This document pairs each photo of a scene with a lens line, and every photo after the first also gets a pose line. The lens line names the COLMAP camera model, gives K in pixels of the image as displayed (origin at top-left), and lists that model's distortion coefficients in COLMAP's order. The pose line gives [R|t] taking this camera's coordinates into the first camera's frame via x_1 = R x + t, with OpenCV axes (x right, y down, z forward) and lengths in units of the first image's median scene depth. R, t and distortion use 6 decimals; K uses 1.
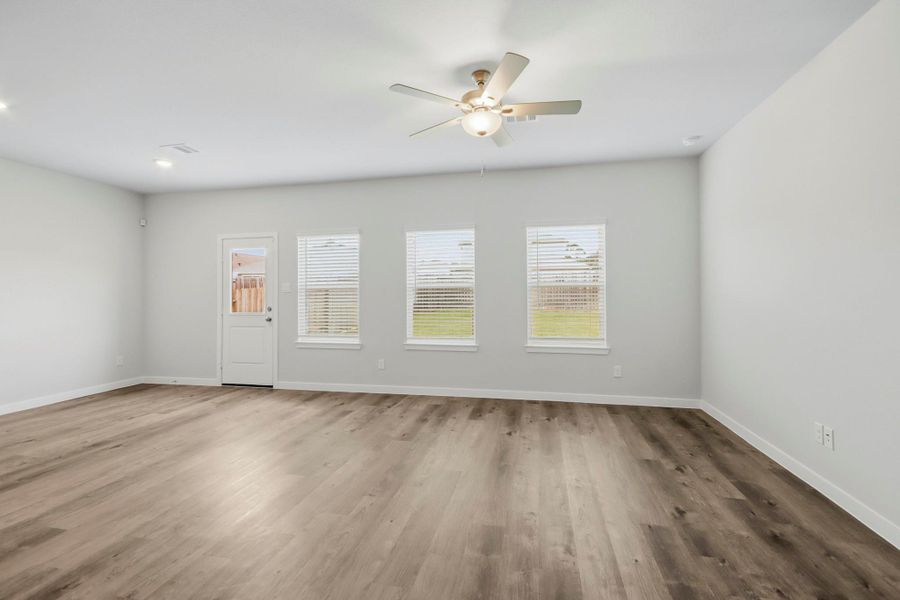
lens RADIAL K [[426.5, 0, 450.0], [0, 426.5, 300.0], [0, 0, 1]] dist [-0.000764, -0.000189]
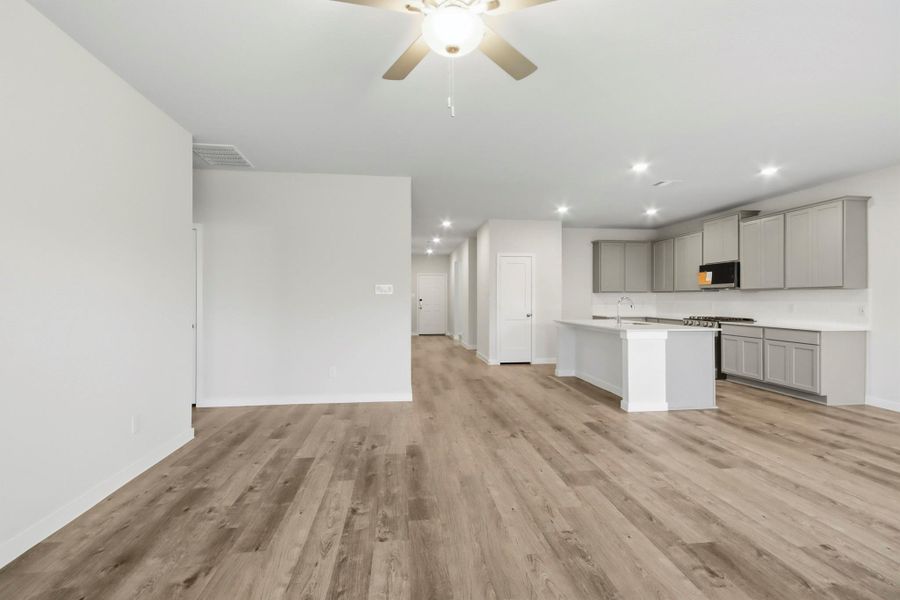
lens RADIAL K [[426.5, 0, 450.0], [0, 426.5, 300.0], [0, 0, 1]] dist [-0.000764, -0.000189]
pose [[-0.949753, 0.005995, -0.312943, 0.355773], [0.001759, 0.999903, 0.013819, -0.025492], [0.312995, 0.012574, -0.949671, 2.011361]]
